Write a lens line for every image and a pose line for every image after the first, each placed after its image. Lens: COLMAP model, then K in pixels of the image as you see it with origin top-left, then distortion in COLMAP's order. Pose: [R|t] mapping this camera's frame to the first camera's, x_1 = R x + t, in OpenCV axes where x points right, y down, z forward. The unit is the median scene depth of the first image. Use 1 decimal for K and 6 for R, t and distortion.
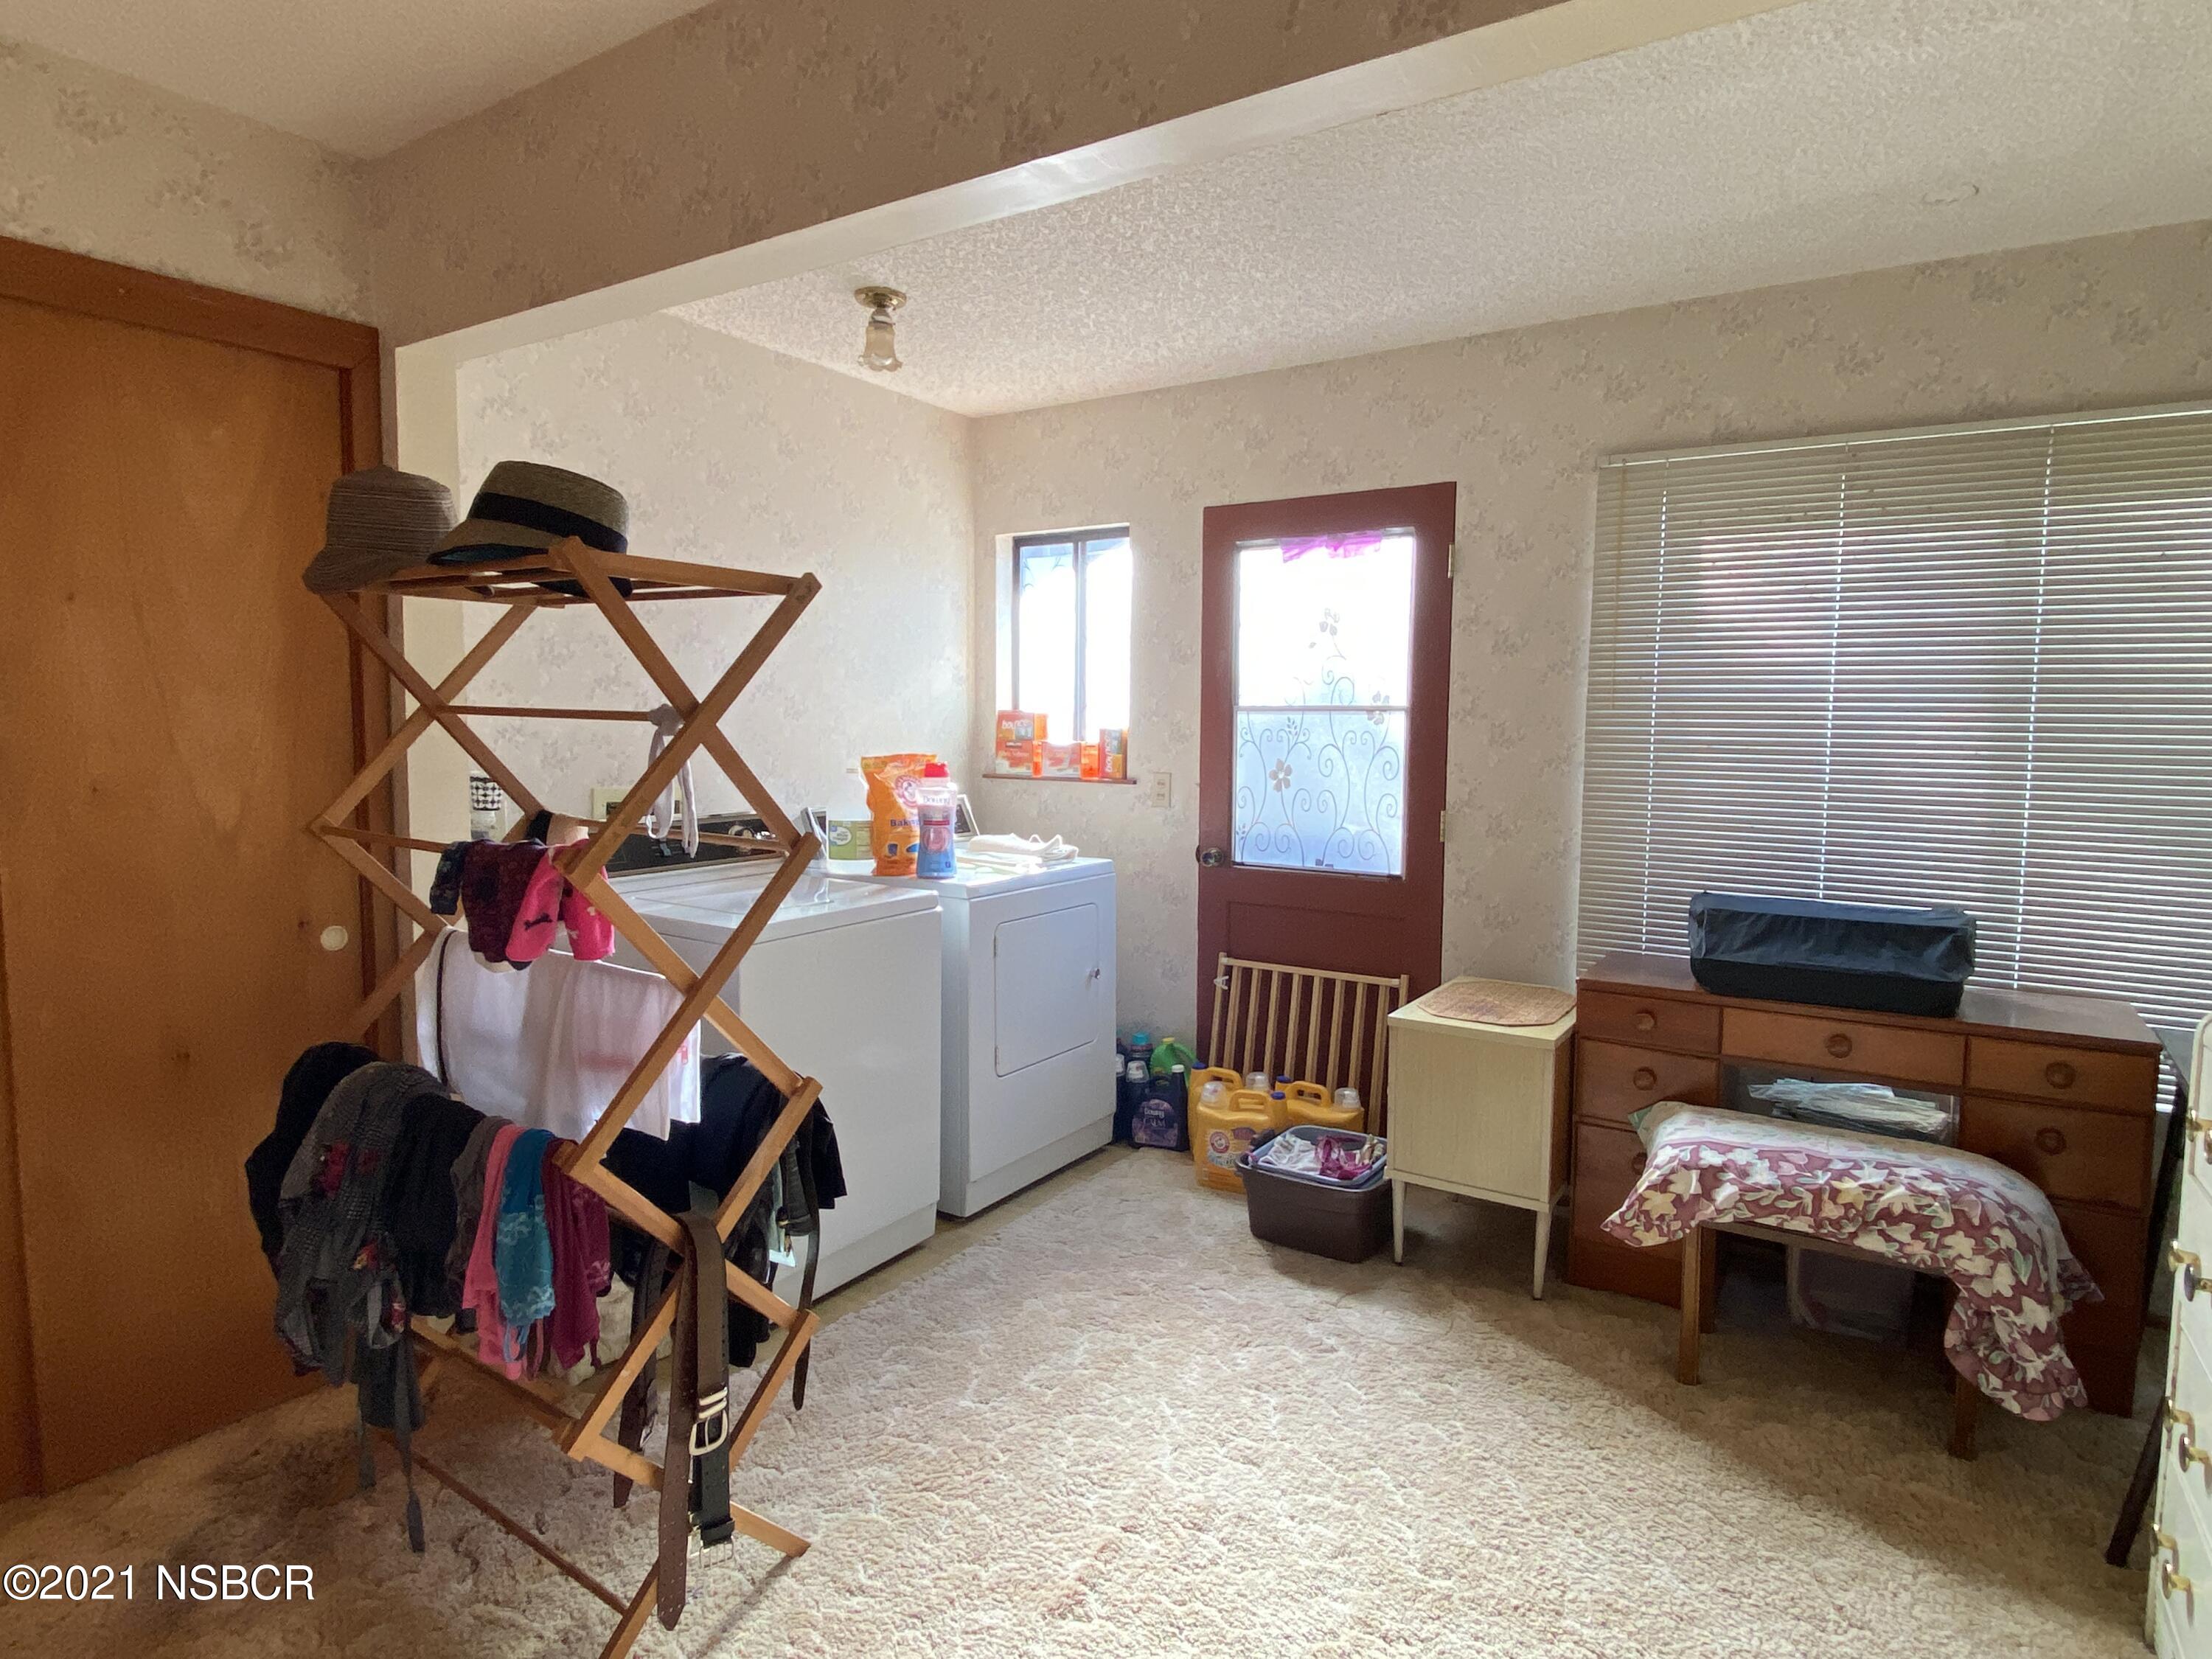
lens RADIAL K [[1202.6, 0, 1102.3], [0, 1202.6, 821.0], [0, 0, 1]] dist [0.057455, -0.054901]
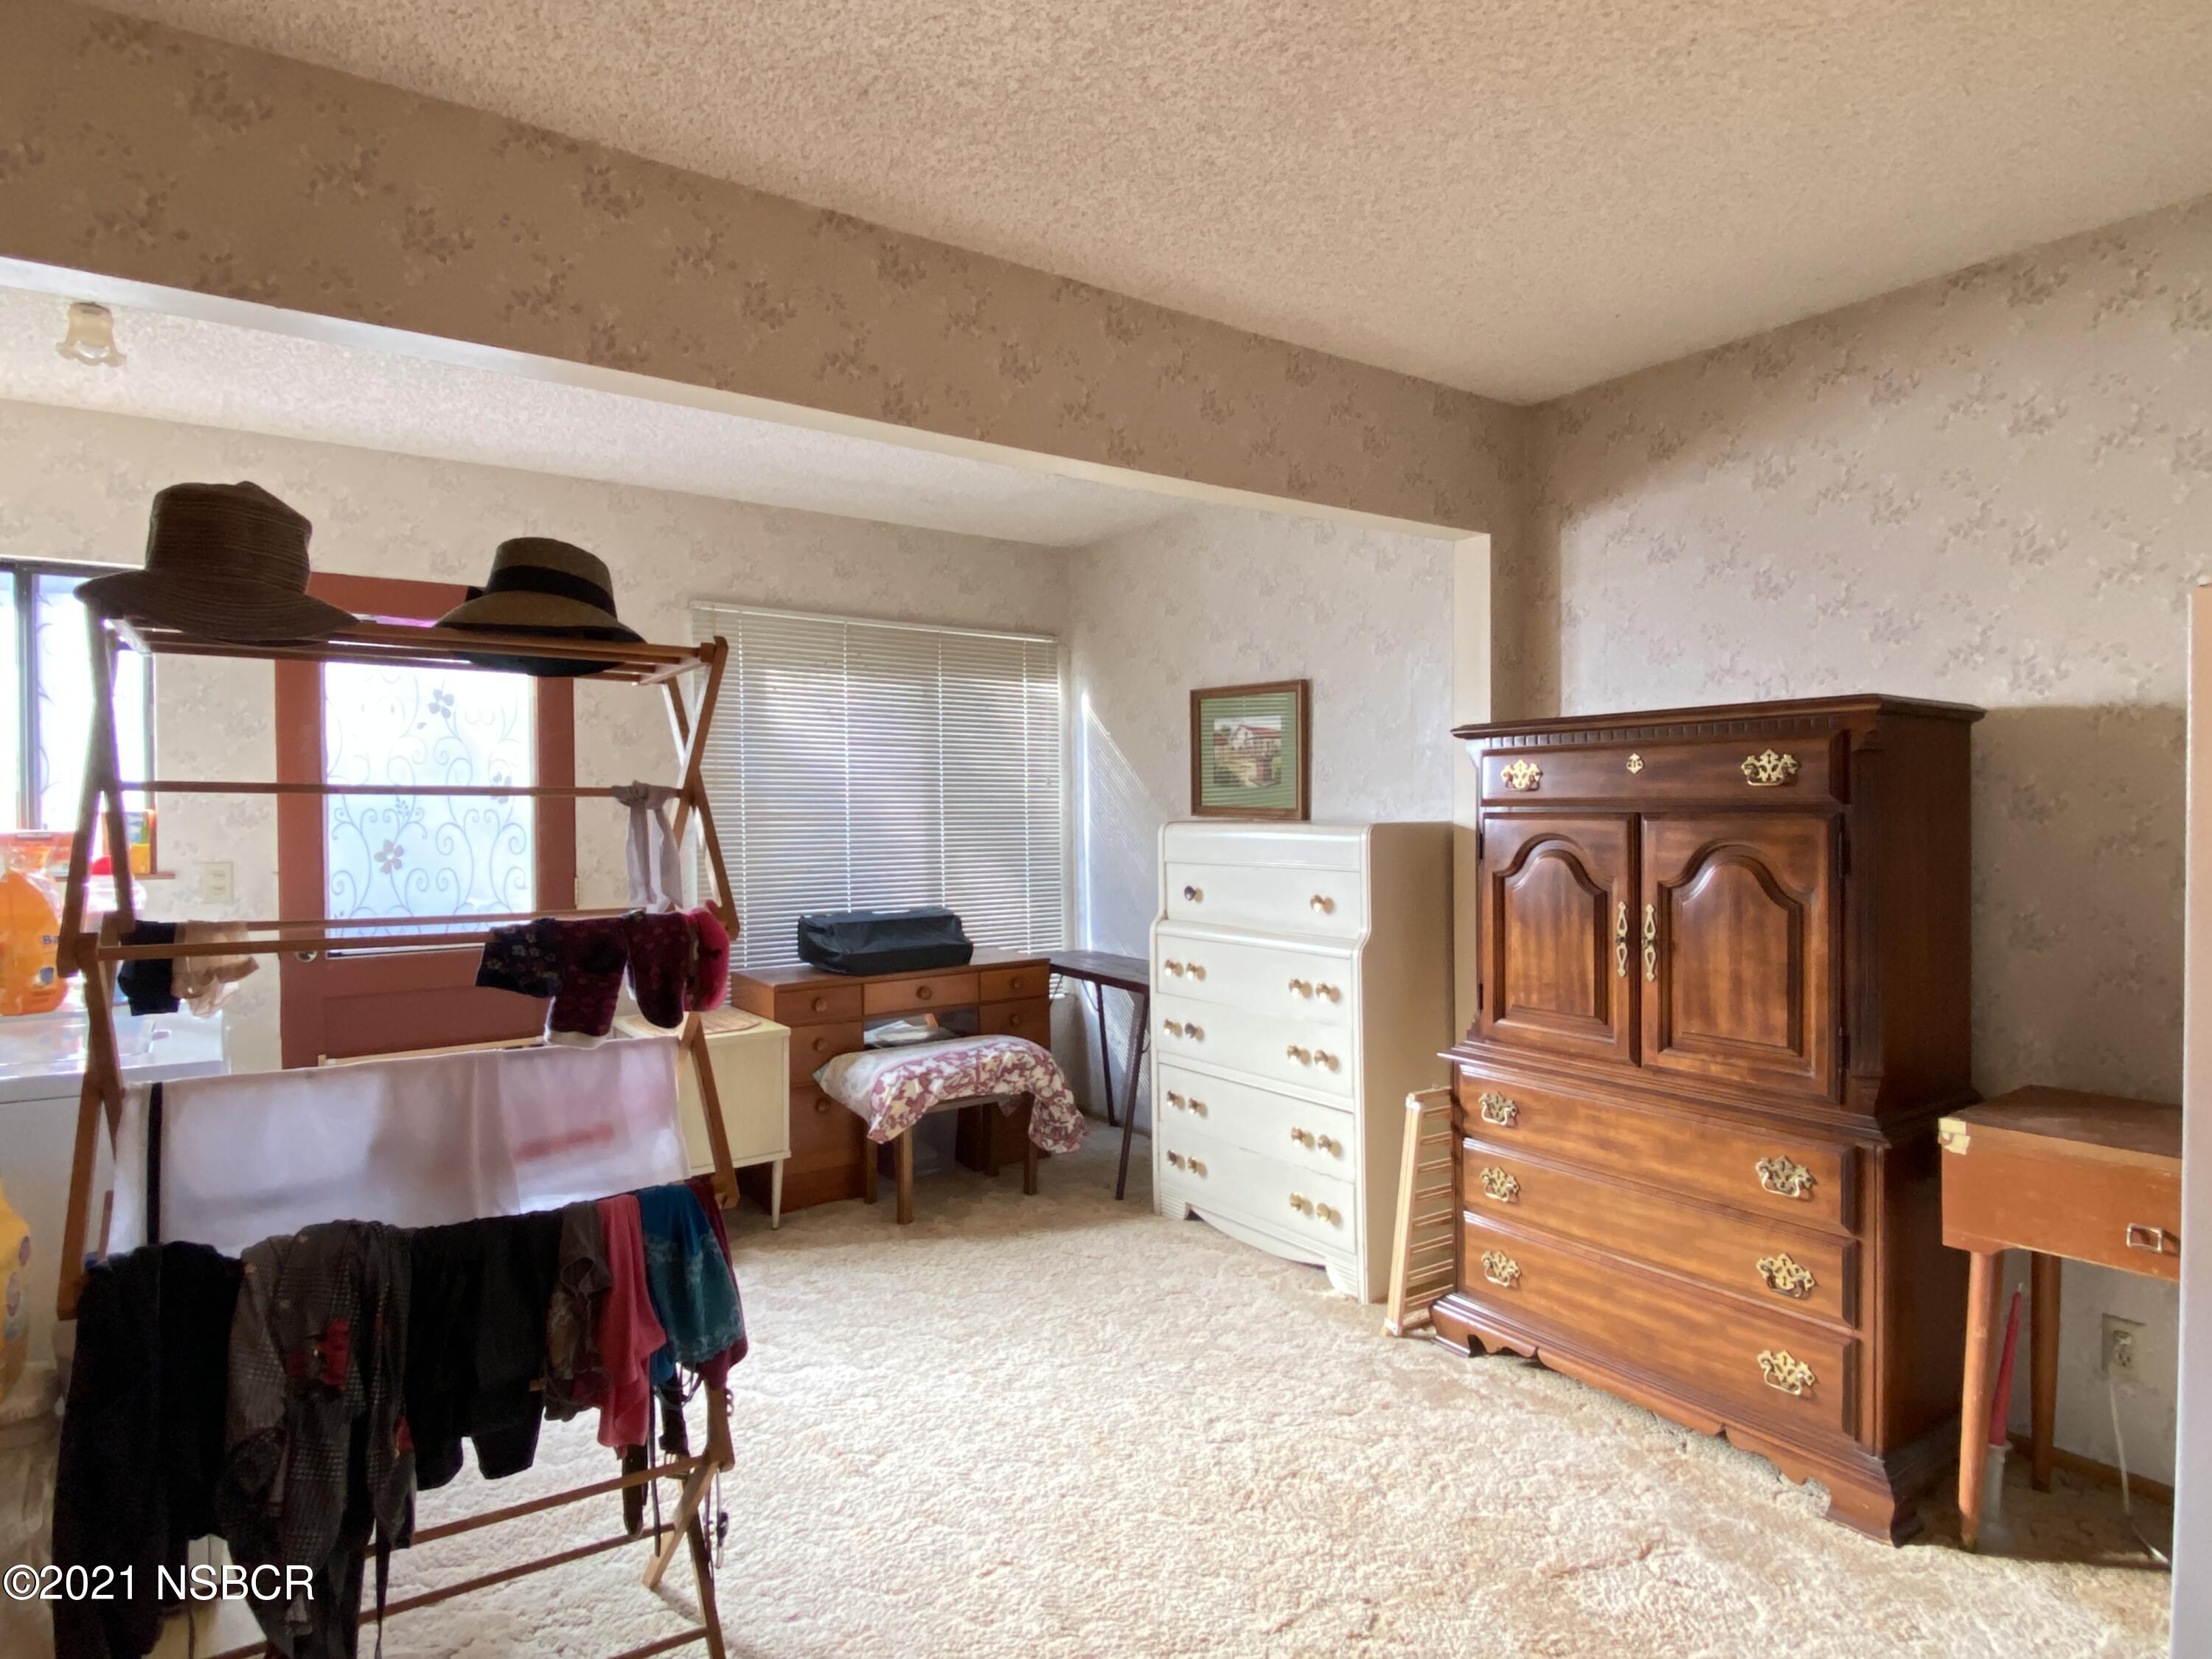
lens RADIAL K [[1202.6, 0, 1102.3], [0, 1202.6, 821.0], [0, 0, 1]] dist [0.057455, -0.054901]
pose [[0.380428, -0.021729, 0.924555, -0.819638], [0.086691, 0.996160, -0.012259, -0.006890], [-0.920738, 0.084815, 0.380851, 0.141217]]
